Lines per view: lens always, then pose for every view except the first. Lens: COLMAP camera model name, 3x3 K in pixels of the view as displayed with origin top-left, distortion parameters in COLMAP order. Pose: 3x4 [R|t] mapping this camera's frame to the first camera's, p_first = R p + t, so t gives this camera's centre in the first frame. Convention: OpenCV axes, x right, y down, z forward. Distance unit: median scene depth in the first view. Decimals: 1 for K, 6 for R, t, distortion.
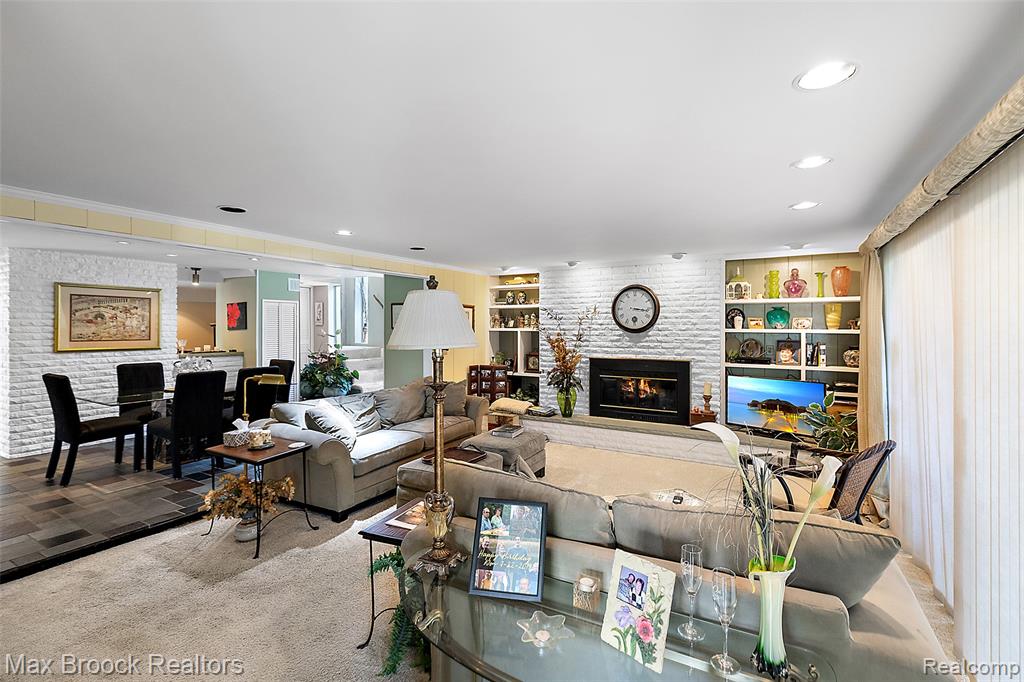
lens RADIAL K [[437.9, 0, 512.5], [0, 437.9, 333.1], [0, 0, 1]] dist [0.001245, 0.000035]
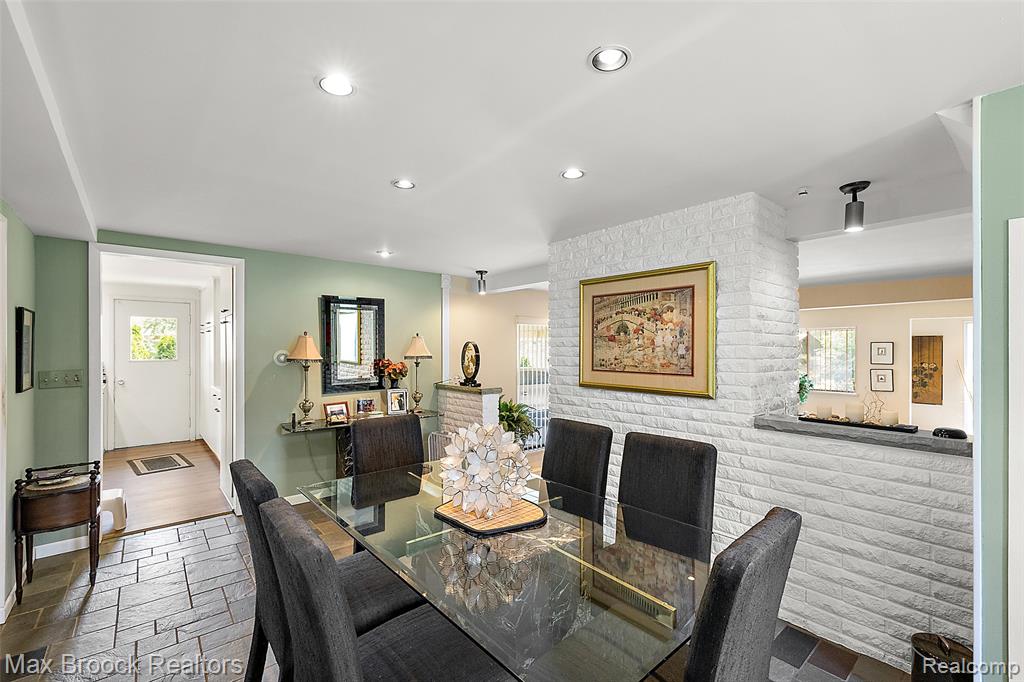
lens RADIAL K [[437.9, 0, 510.8], [0, 437.9, 345.4], [0, 0, 1]] dist [0.001245, 0.000035]
pose [[-0.302820, 0.005374, -0.953033, -0.350868], [-0.003996, 0.999968, 0.006908, -0.020313], [0.953040, 0.005900, -0.302788, 1.019079]]
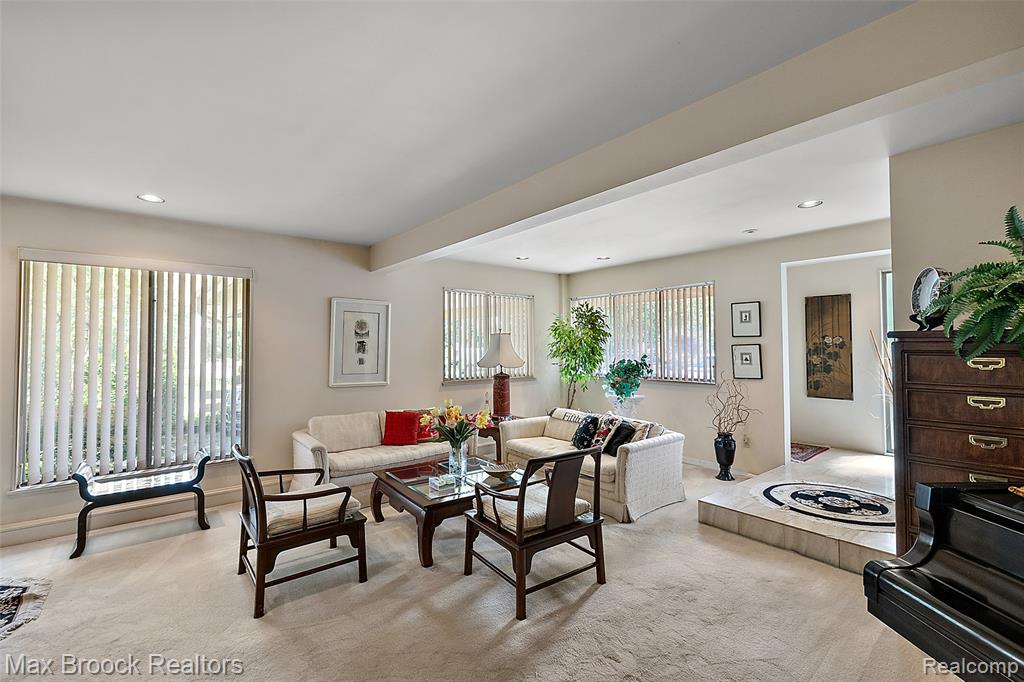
lens RADIAL K [[437.9, 0, 516.7], [0, 437.9, 337.9], [0, 0, 1]] dist [0.001245, 0.000035]
pose [[-0.348480, -0.005985, -0.937297, -0.509459], [0.003300, 0.999966, -0.007612, -0.003205], [0.937311, -0.005746, -0.348448, 1.154643]]
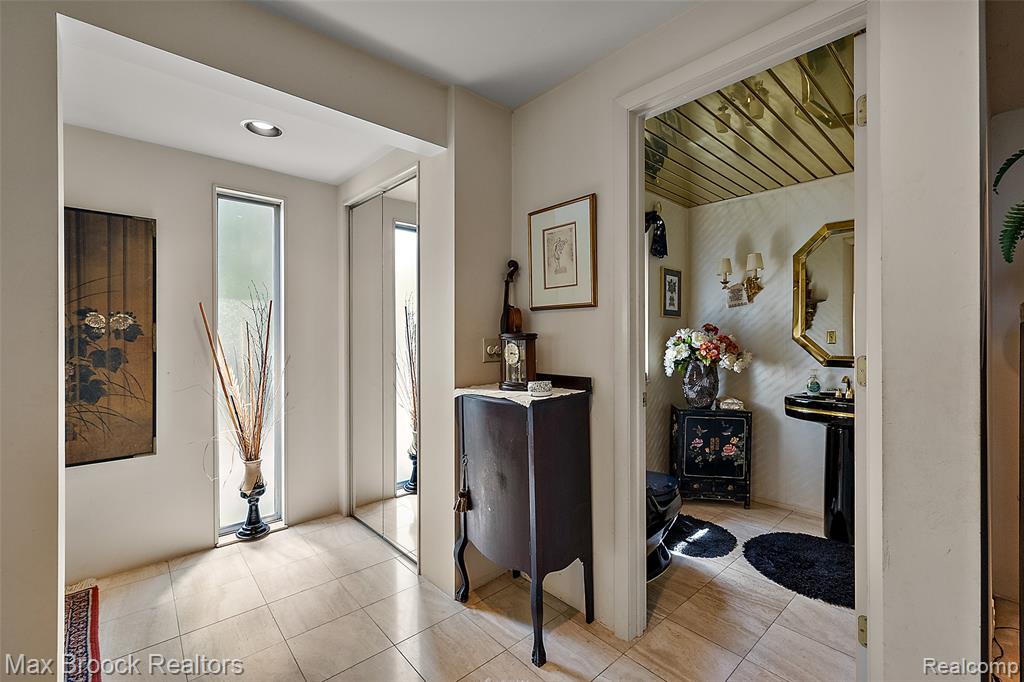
lens RADIAL K [[437.9, 0, 511.8], [0, 437.9, 340.1], [0, 0, 1]] dist [0.001245, 0.000035]
pose [[0.958970, 0.003748, -0.283484, -0.671465], [-0.004355, 0.999989, -0.001511, 0.000681], [0.283476, 0.002683, 0.958976, 1.163183]]
